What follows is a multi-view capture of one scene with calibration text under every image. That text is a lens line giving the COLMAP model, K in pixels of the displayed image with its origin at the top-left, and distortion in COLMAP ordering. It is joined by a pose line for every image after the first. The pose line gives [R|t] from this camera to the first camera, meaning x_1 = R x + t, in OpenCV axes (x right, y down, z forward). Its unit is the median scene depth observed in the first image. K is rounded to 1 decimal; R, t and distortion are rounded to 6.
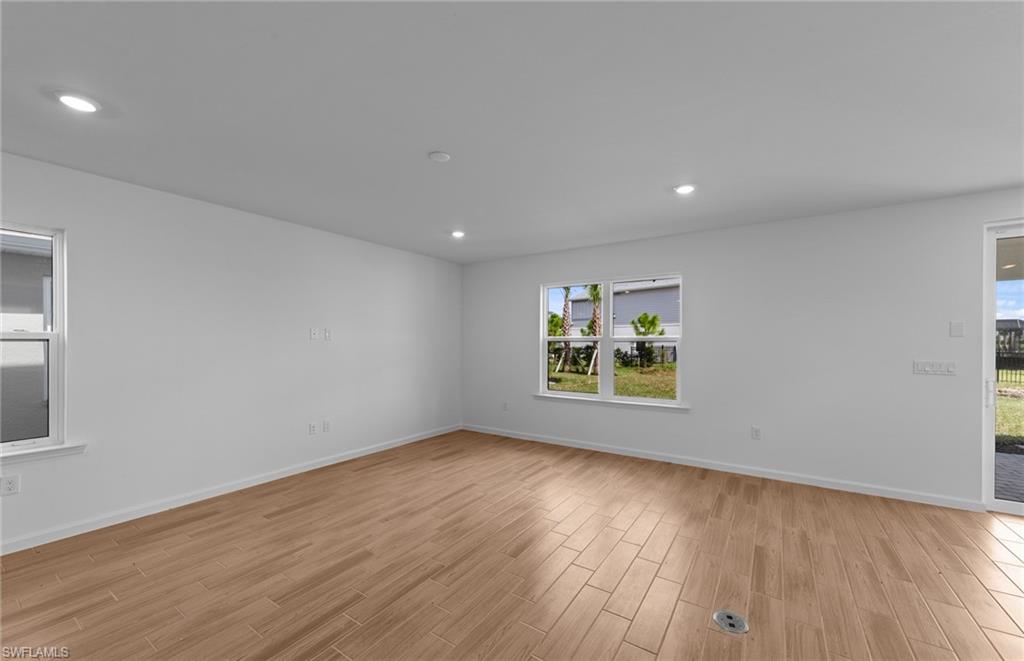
lens RADIAL K [[398.0, 0, 510.3], [0, 398.0, 334.1], [0, 0, 1]] dist [0.007063, 0.000214]
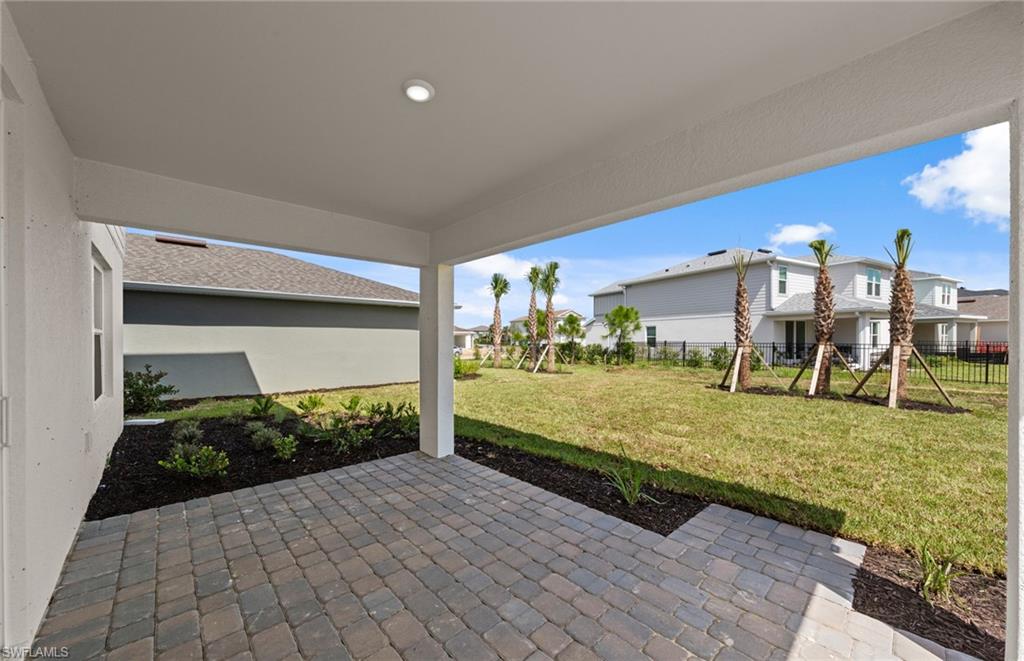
lens RADIAL K [[375.6, 0, 502.5], [0, 375.6, 341.5], [0, 0, 1]] dist [0.002870, -0.000847]
pose [[0.969696, -0.005525, -0.244253, 1.458138], [0.011838, 0.999633, 0.024384, 0.026010], [0.244029, -0.026537, 0.969405, 0.512586]]
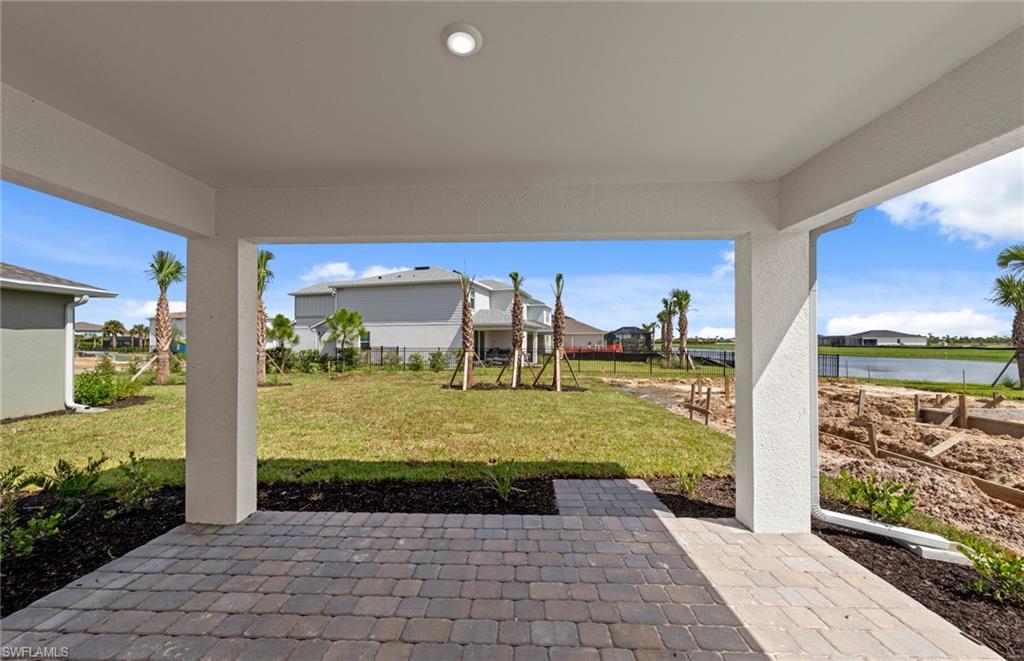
lens RADIAL K [[375.6, 0, 511.3], [0, 375.6, 343.1], [0, 0, 1]] dist [0.002870, -0.000847]
pose [[0.849134, -0.002601, 0.528171, 1.105407], [-0.008073, 0.999807, 0.017904, 0.016476], [-0.528115, -0.019467, 0.848949, 0.600063]]
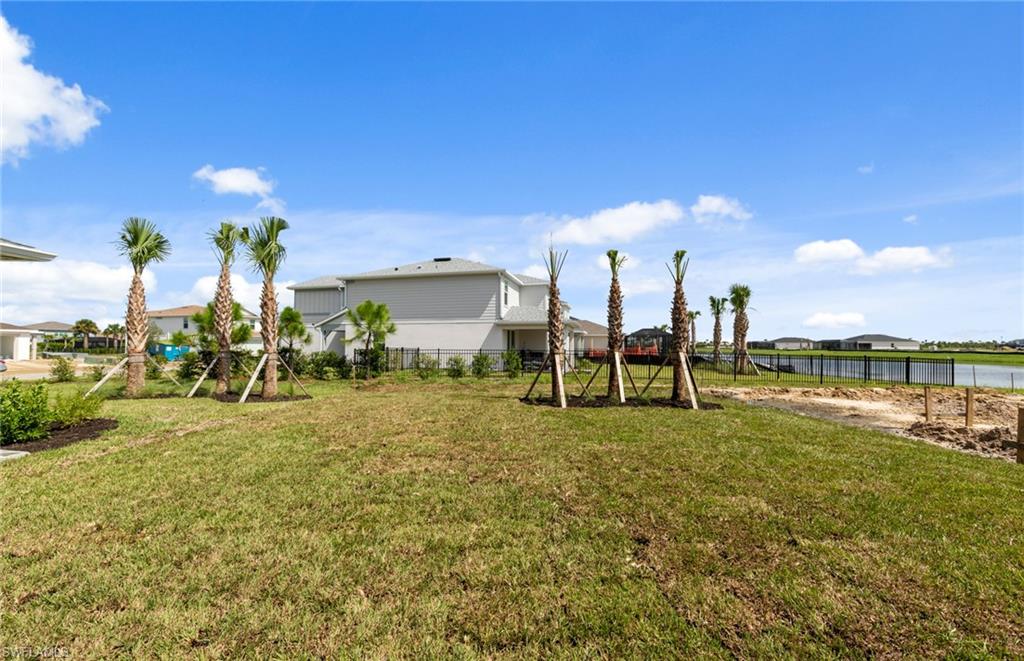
lens RADIAL K [[375.6, 0, 510.9], [0, 375.6, 341.0], [0, 0, 1]] dist [0.002870, -0.000847]
pose [[0.832992, 0.008221, 0.553224, 0.930678], [-0.012620, 0.999912, 0.004144, 0.058617], [-0.553142, -0.010434, 0.833022, 1.627356]]
